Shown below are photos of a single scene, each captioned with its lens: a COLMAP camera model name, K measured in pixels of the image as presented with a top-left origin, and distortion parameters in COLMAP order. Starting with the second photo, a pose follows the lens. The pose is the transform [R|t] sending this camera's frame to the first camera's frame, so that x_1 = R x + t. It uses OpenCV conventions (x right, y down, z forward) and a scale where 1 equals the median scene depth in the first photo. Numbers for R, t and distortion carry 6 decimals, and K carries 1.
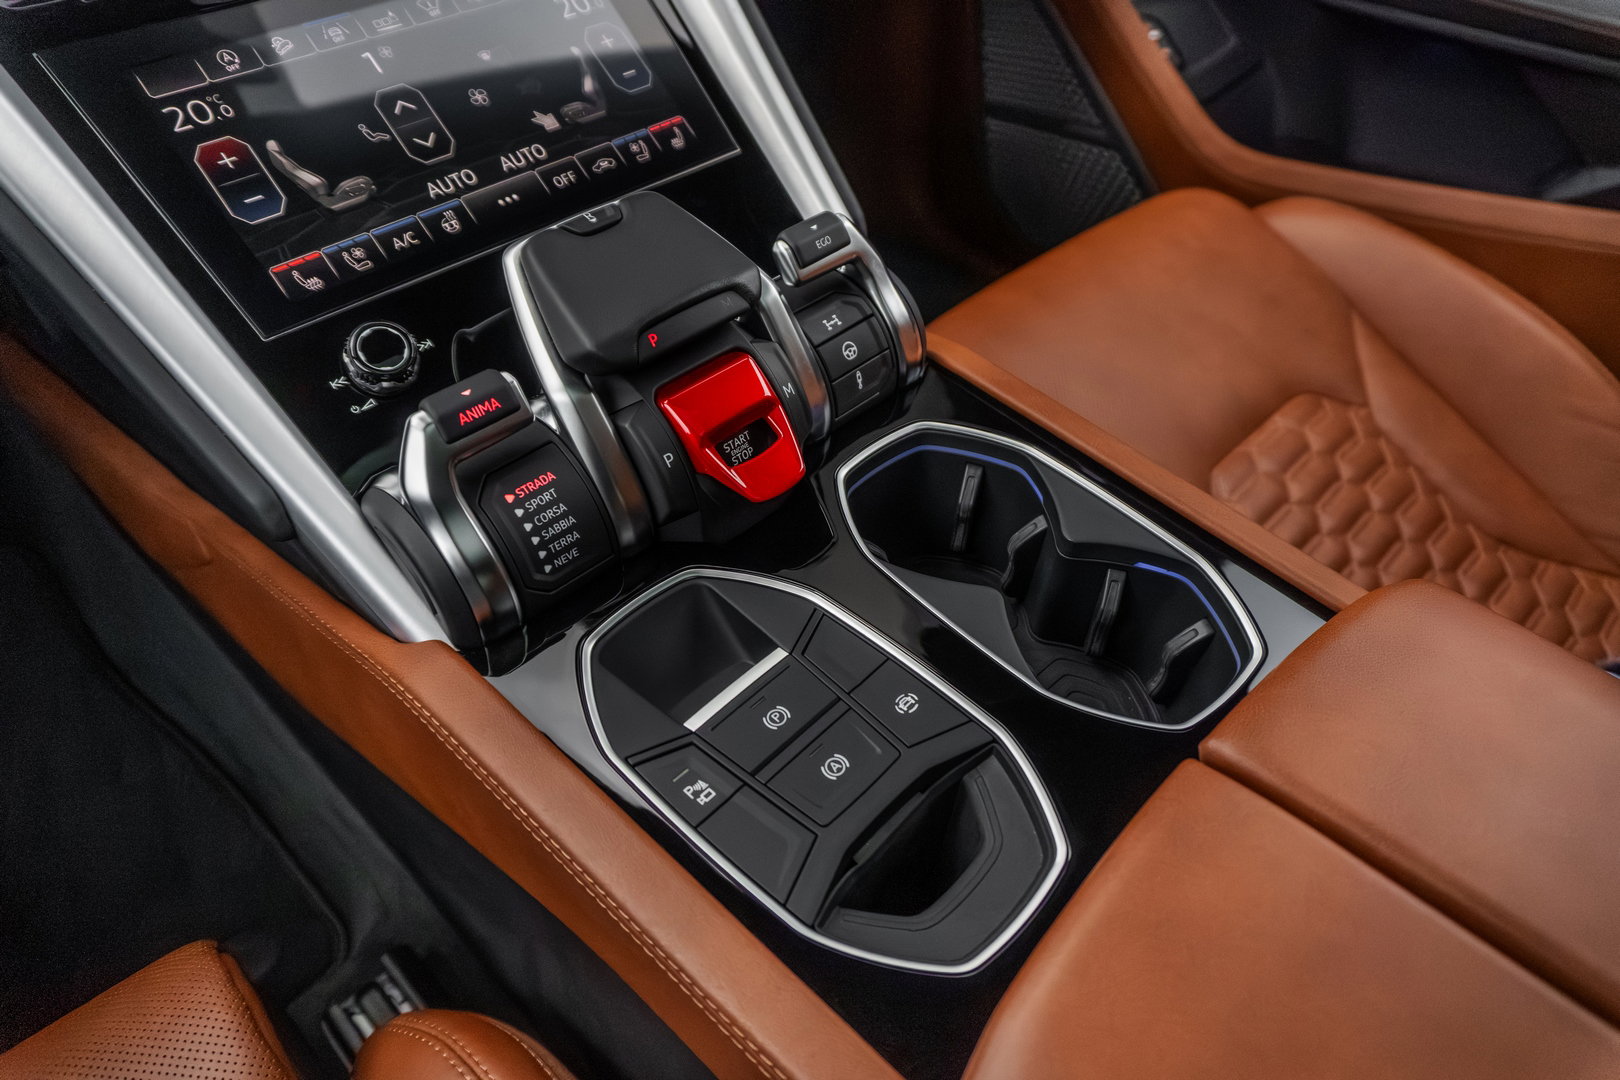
lens RADIAL K [[1096.0, 0, 813.4], [0, 1096.0, 545.9], [0, 0, 1]] dist [-0.014091, 0.001330]
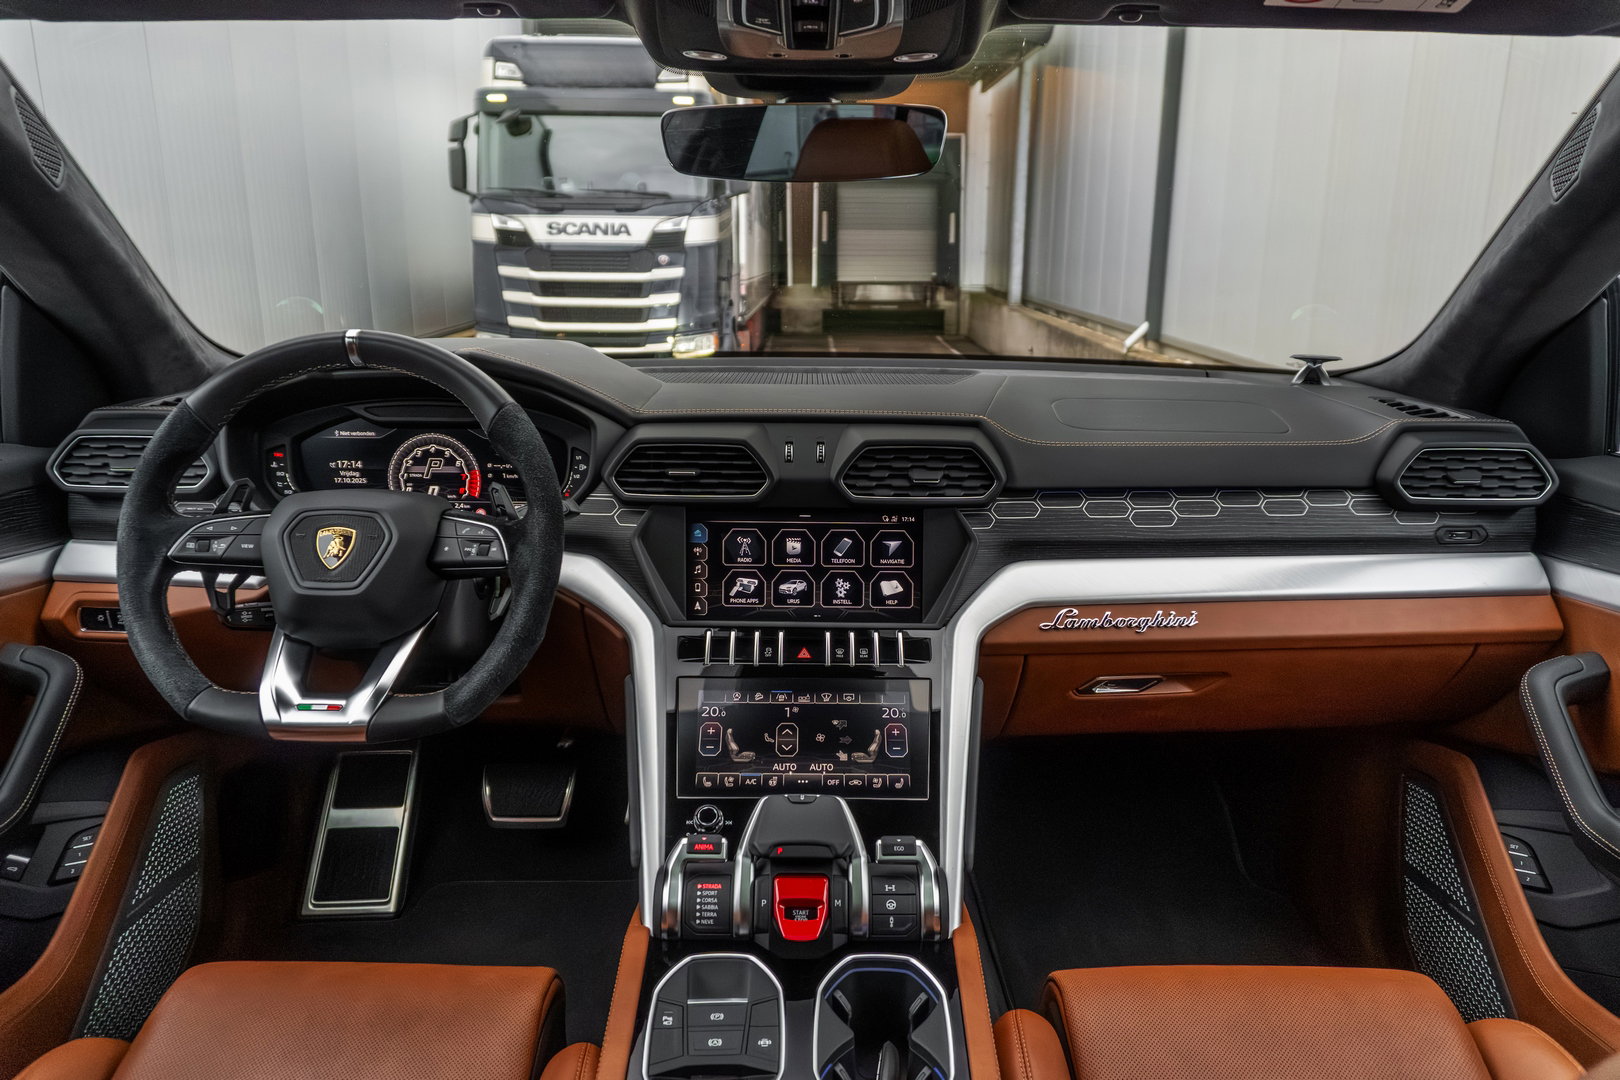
lens RADIAL K [[1096.0, 0, 820.4], [0, 1096.0, 534.7], [0, 0, 1]] dist [-0.014091, 0.001330]
pose [[0.711861, 0.164024, -0.682899, 1.300279], [-0.490565, 0.811954, -0.316349, -0.036636], [0.502594, 0.560202, 0.658462, -0.810551]]
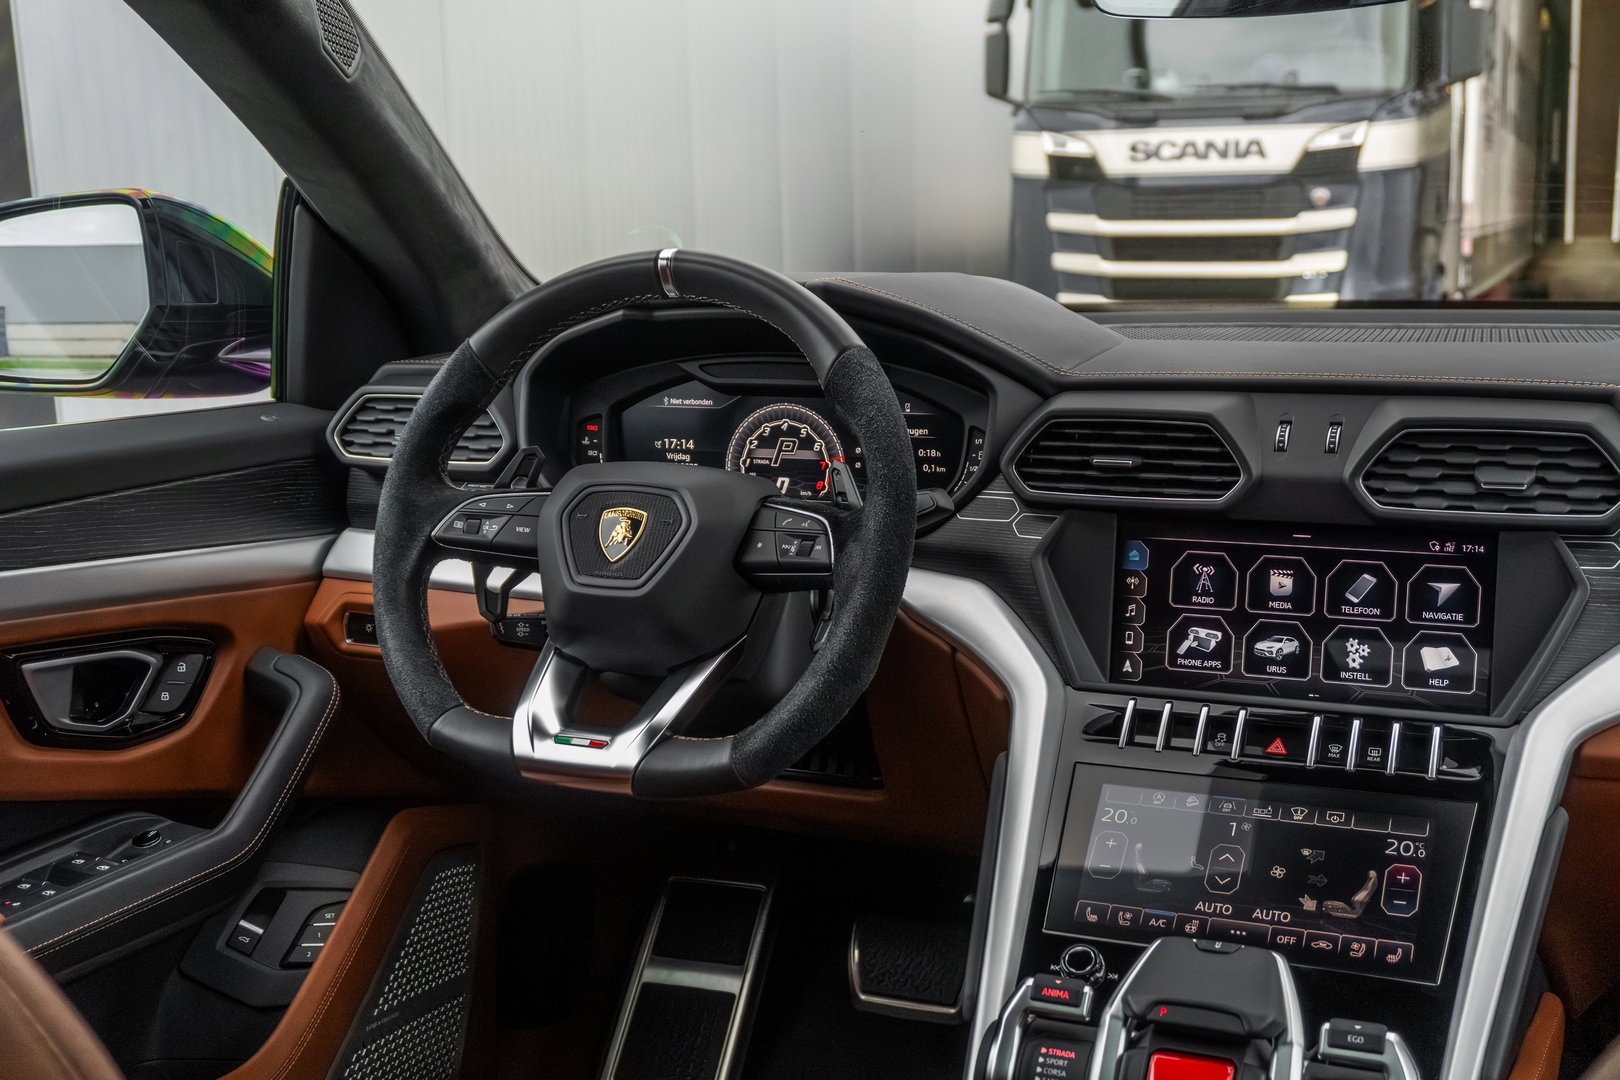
lens RADIAL K [[1882.6, 0, 838.1], [0, 1882.6, 519.1], [0, 0, 1]] dist [0.014013, 0.000000]
pose [[0.379055, 0.128822, -0.916364, 1.865674], [-0.630532, 0.760758, -0.153873, -0.018536], [0.677308, 0.636123, 0.369596, -0.669848]]
